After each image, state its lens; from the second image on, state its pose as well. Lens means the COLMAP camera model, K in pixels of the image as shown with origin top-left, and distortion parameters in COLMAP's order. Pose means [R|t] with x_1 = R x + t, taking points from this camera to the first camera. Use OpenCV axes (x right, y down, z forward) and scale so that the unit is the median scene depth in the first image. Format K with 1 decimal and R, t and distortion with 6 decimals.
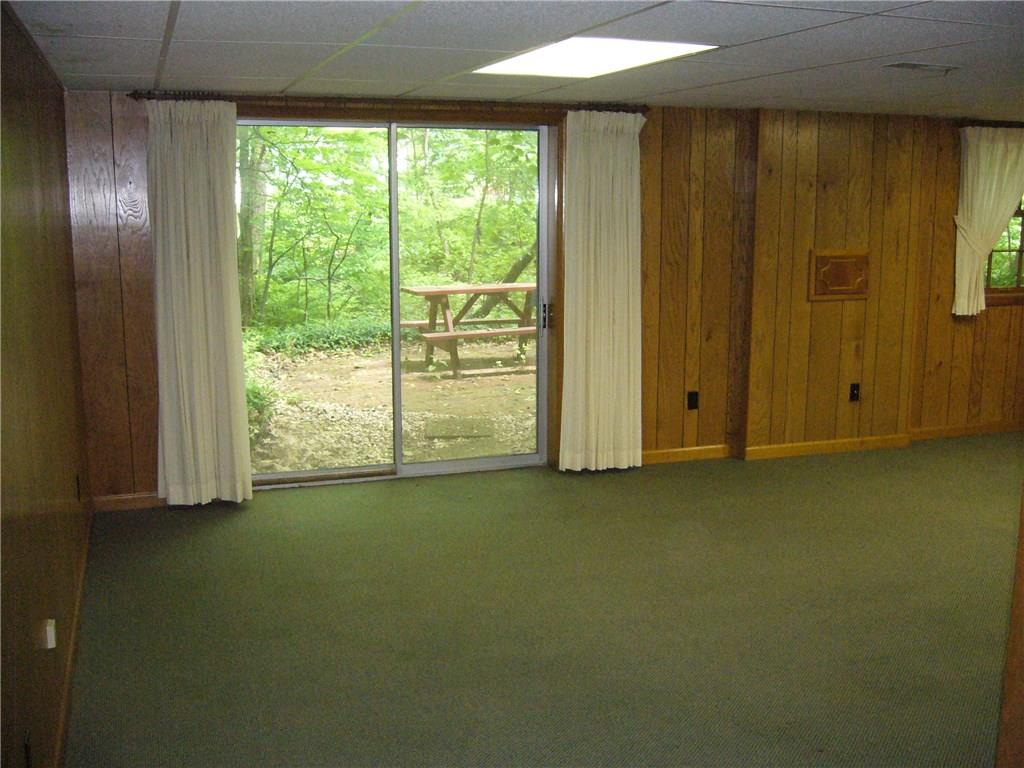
lens RADIAL K [[1078.4, 0, 511.7], [0, 1078.4, 382.2], [0, 0, 1]] dist [-0.056425, 0.000000]
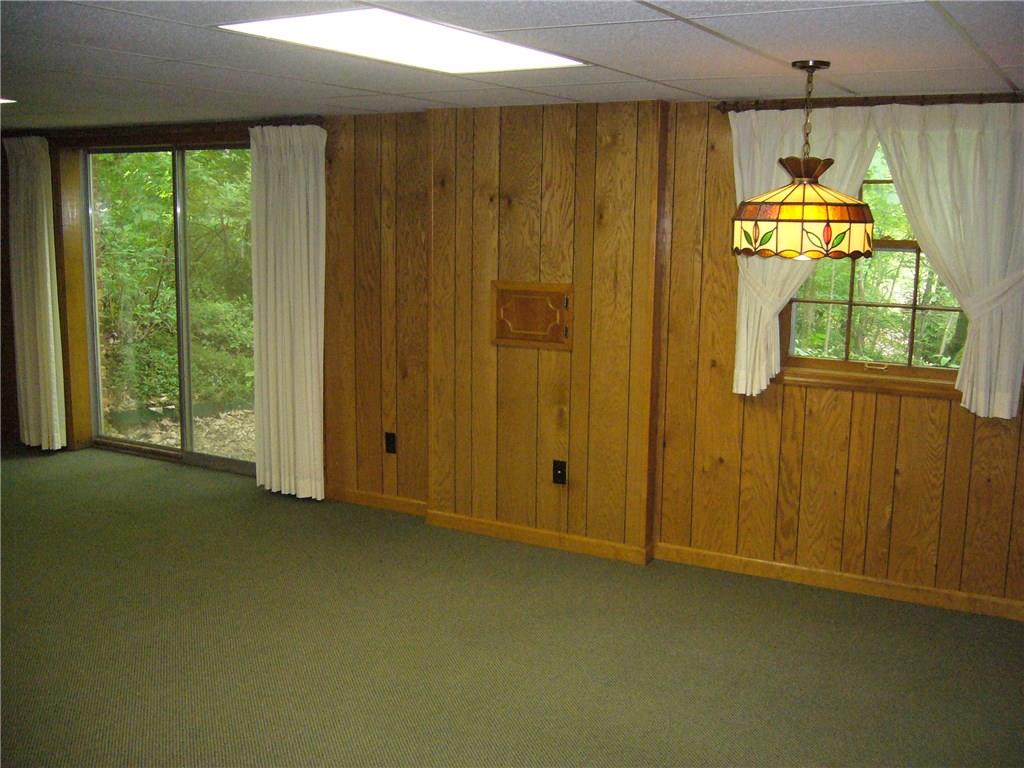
lens RADIAL K [[1078.4, 0, 511.1], [0, 1078.4, 385.2], [0, 0, 1]] dist [-0.056425, 0.000000]
pose [[0.655827, 0.128124, -0.743959, 0.886537], [-0.137852, 0.989248, 0.048846, -0.087126], [0.742218, 0.070522, 0.666437, 0.477945]]
